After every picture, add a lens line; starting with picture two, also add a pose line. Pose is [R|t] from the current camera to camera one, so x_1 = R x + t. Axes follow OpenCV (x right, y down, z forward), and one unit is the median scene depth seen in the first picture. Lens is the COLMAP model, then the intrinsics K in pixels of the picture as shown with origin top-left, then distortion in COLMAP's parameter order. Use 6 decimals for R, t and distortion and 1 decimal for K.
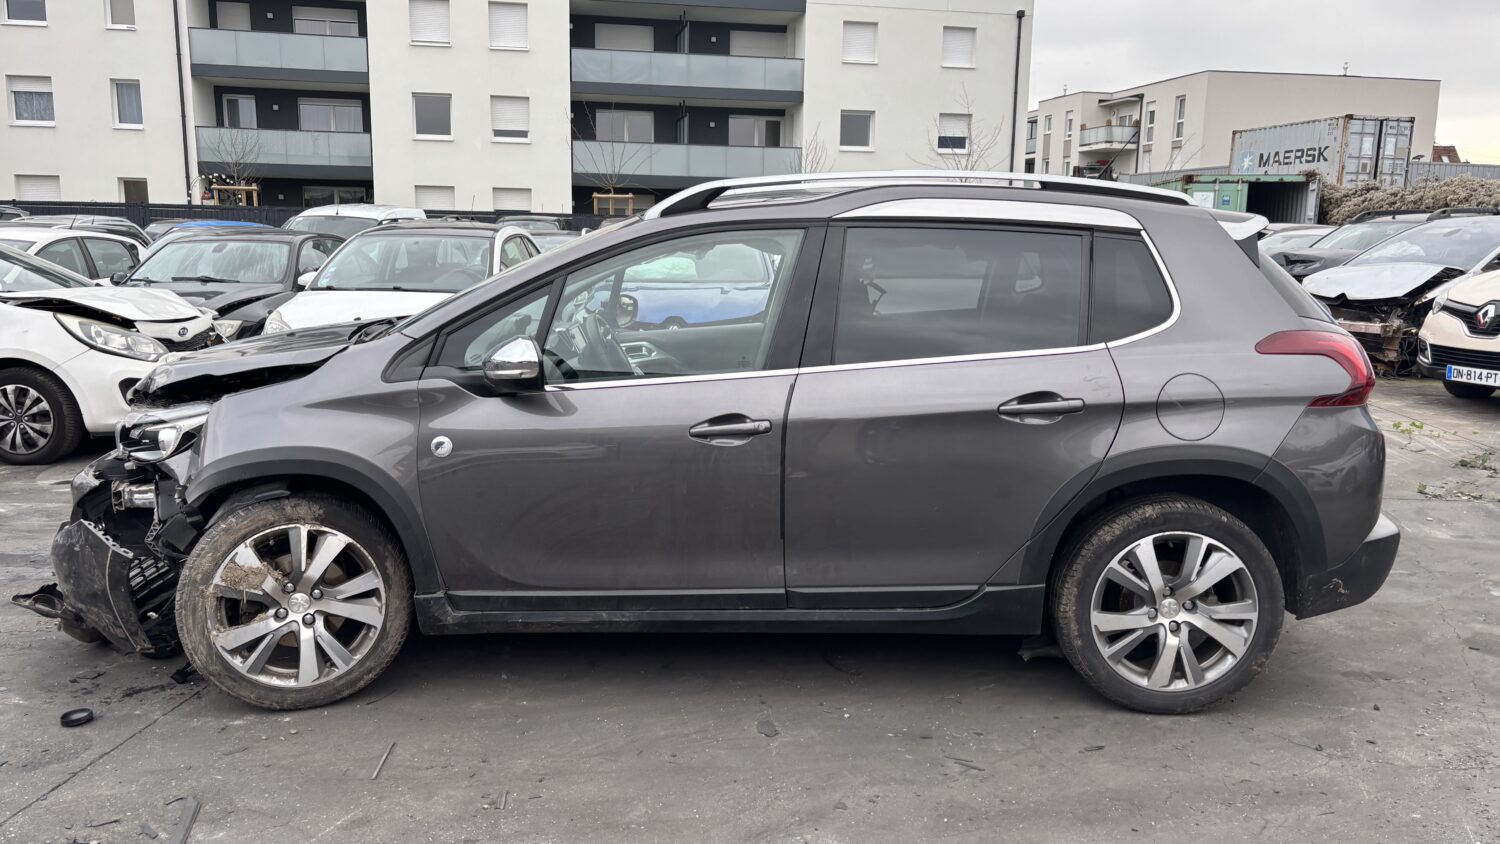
lens RADIAL K [[1126.4, 0, 750.0], [0, 1126.4, 422.0], [0, 0, 1]] dist [0.061720, -0.082596]
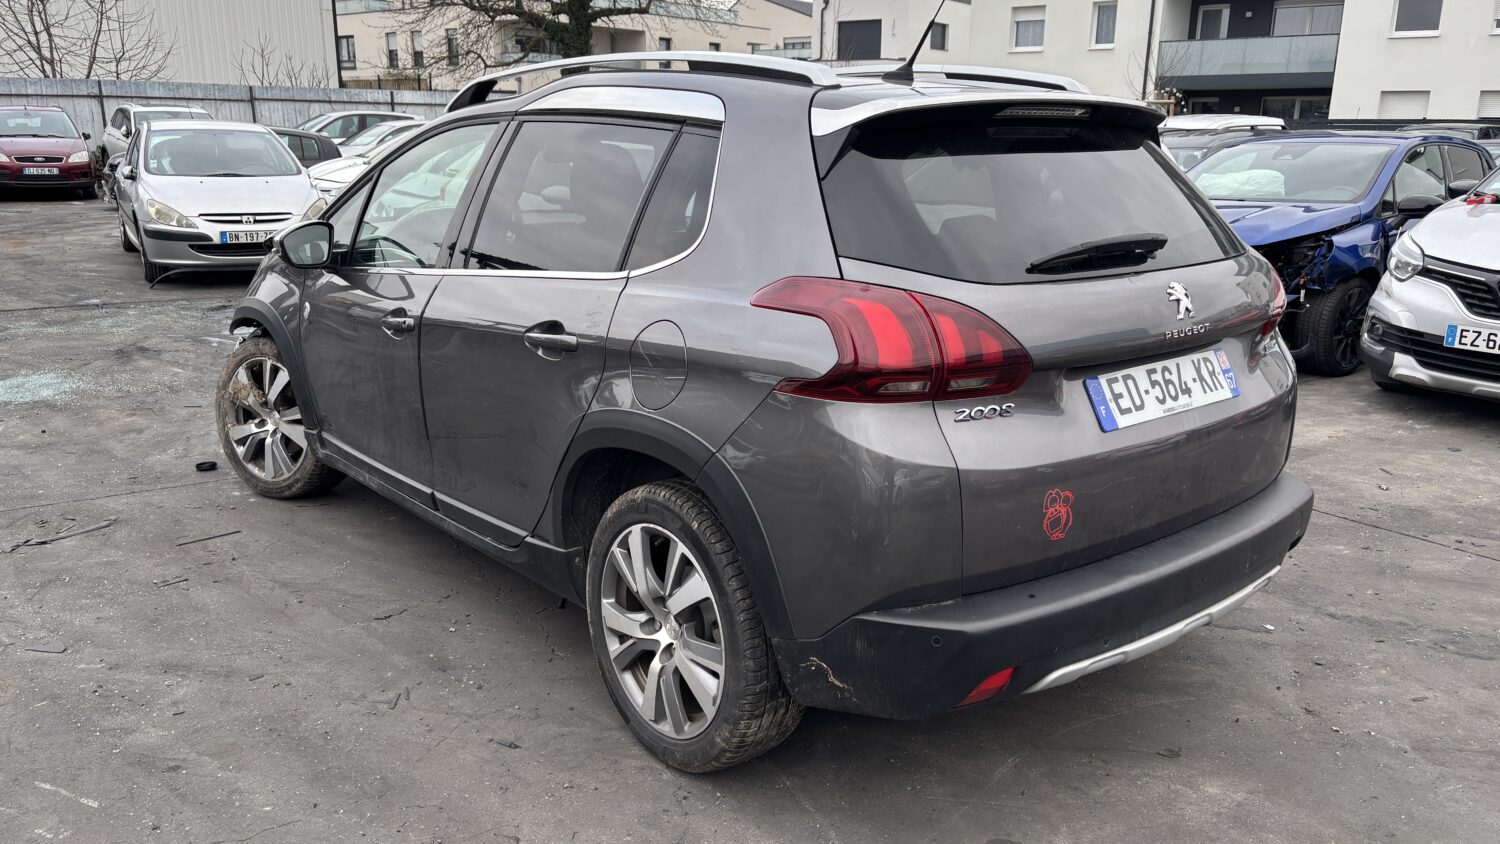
lens RADIAL K [[1126.4, 0, 750.0], [0, 1126.4, 422.0], [0, 0, 1]] dist [0.061720, -0.082596]
pose [[0.649939, 0.177468, -0.738976, 0.951566], [-0.124516, 0.984080, 0.126817, -0.074723], [0.749717, 0.009591, 0.661689, 0.542725]]
